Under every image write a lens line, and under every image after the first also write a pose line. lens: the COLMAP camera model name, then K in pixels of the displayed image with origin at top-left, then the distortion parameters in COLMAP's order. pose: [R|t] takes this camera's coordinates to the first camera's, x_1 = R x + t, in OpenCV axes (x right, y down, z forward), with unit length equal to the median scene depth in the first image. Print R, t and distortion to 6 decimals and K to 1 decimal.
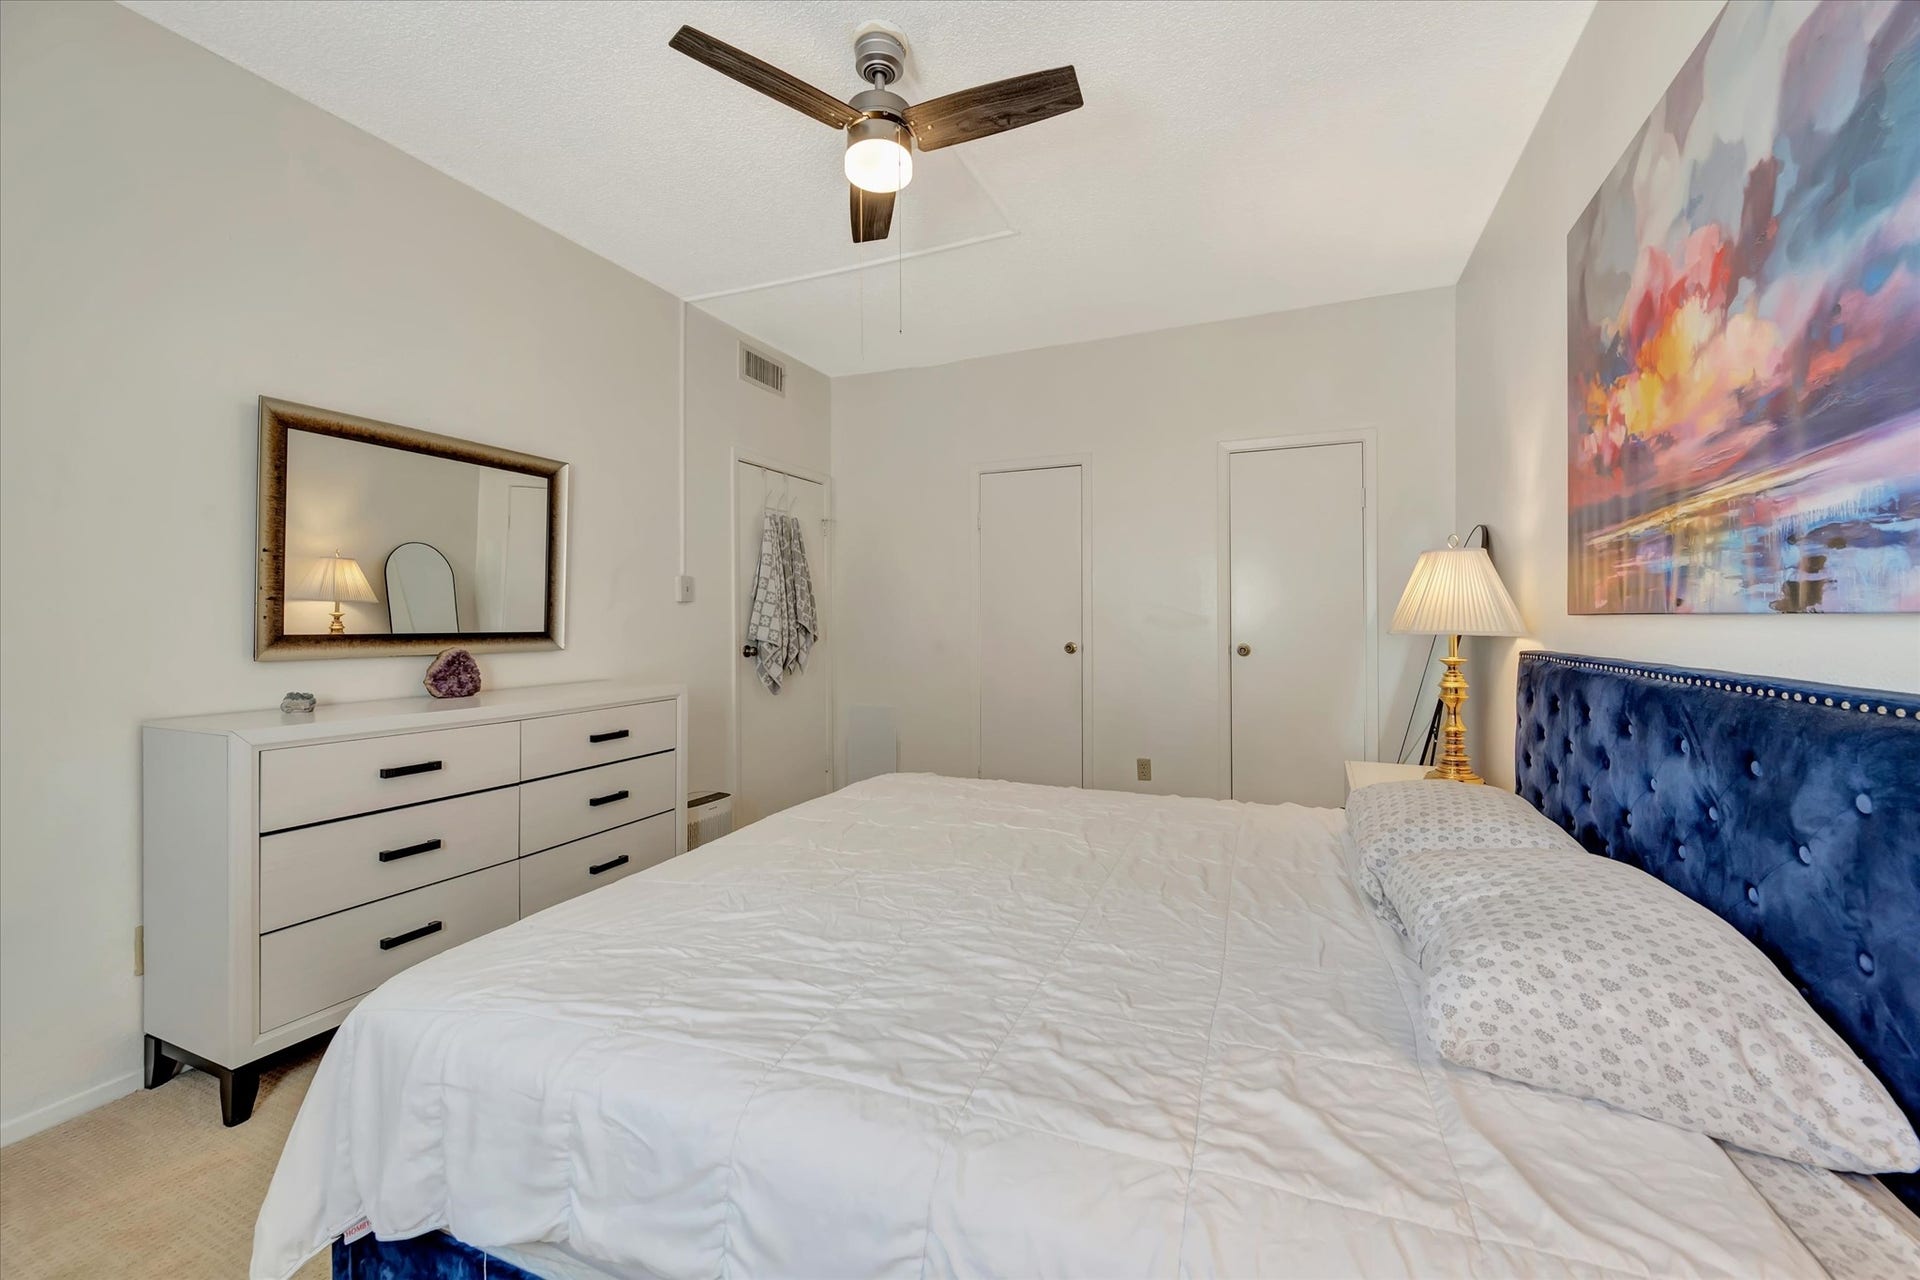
lens RADIAL K [[762.7, 0, 964.7], [0, 762.7, 624.8], [0, 0, 1]] dist [-0.000406, 0.000036]
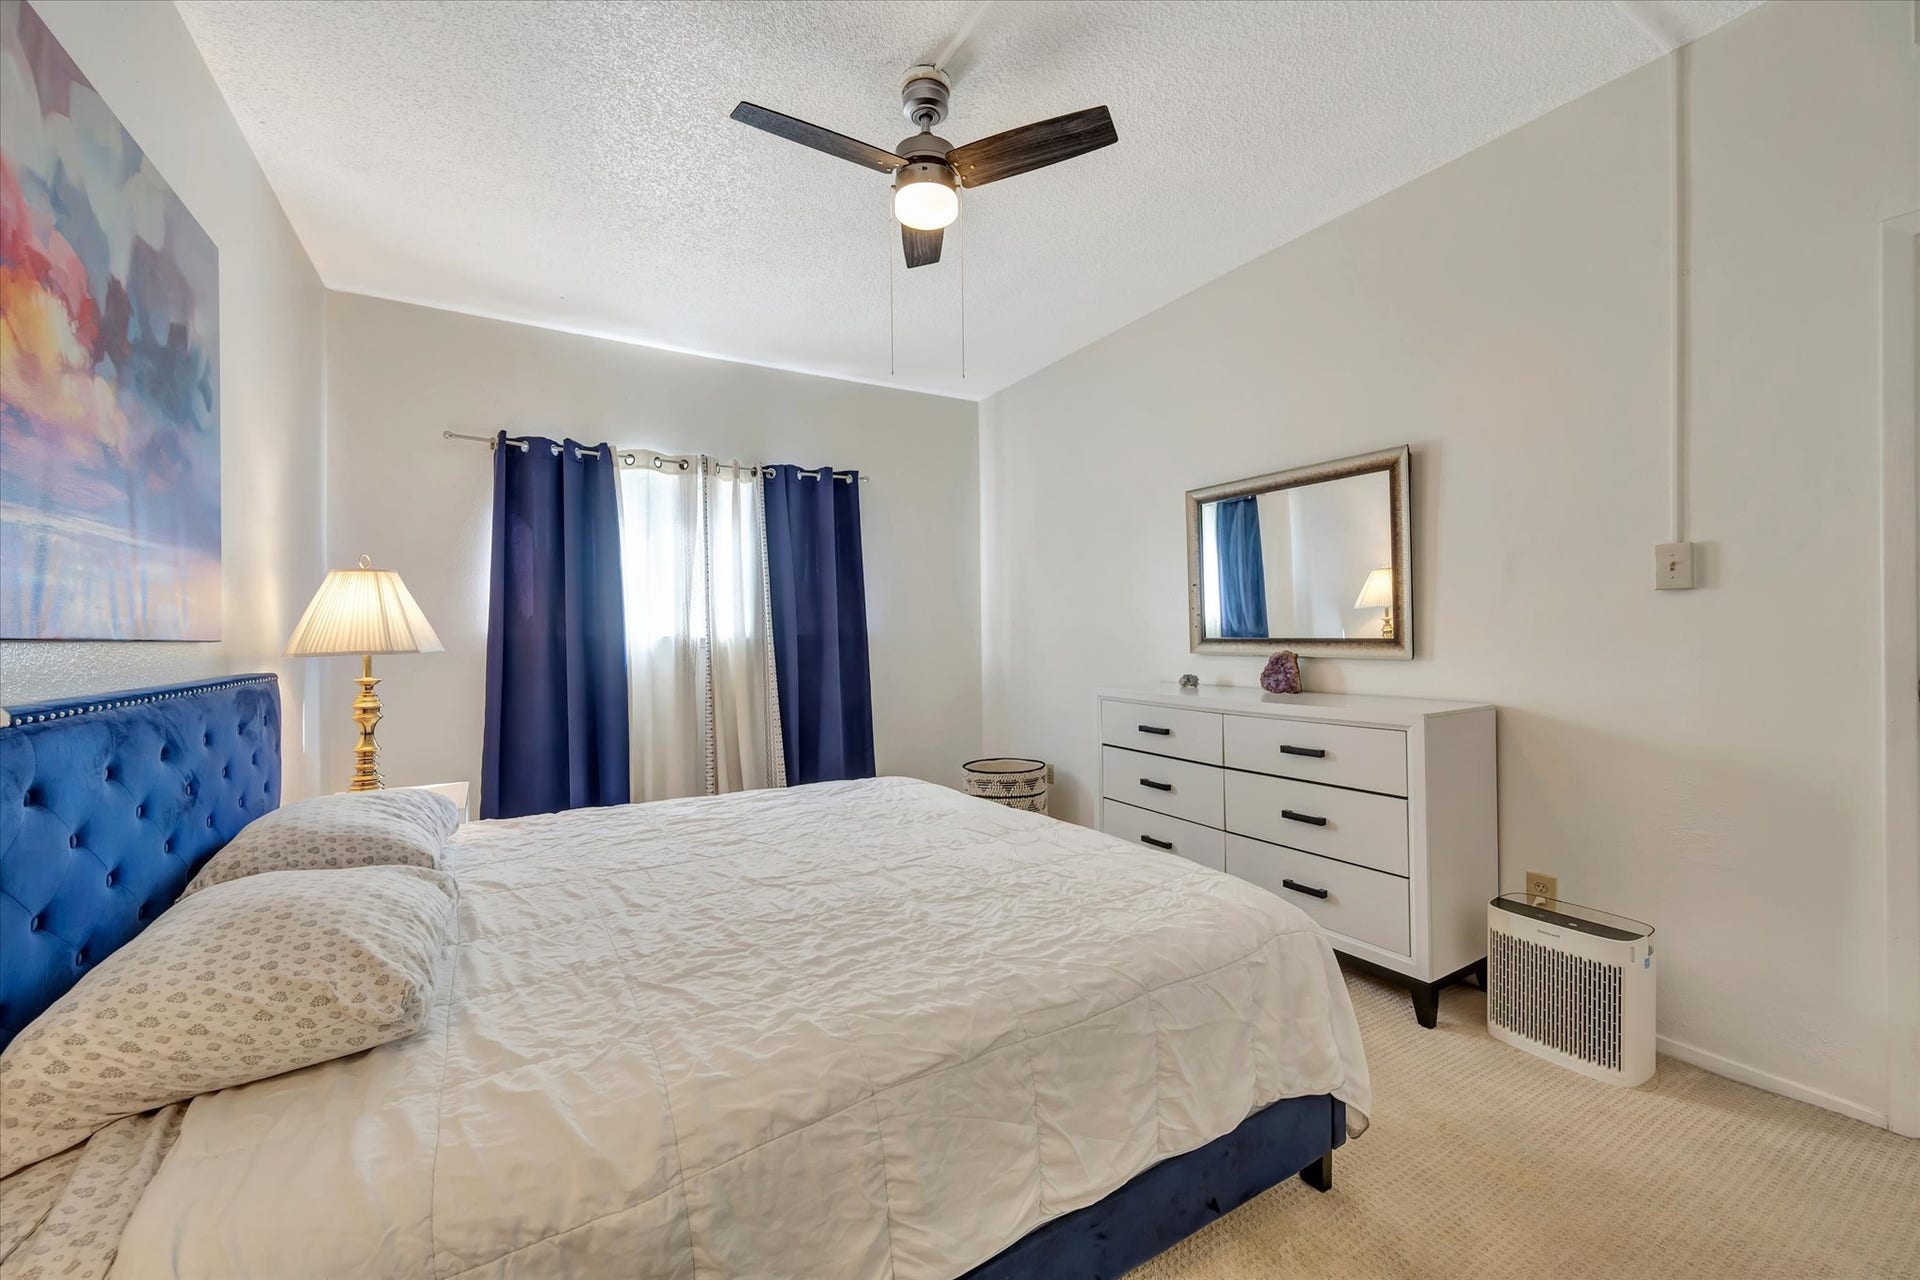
lens RADIAL K [[762.7, 0, 963.7], [0, 762.7, 636.1], [0, 0, 1]] dist [-0.000406, 0.000036]
pose [[-0.586870, 0.014239, -0.809556, 0.580291], [0.010547, 0.999895, 0.009940, -0.009501], [0.809612, -0.002705, -0.586959, 1.326647]]
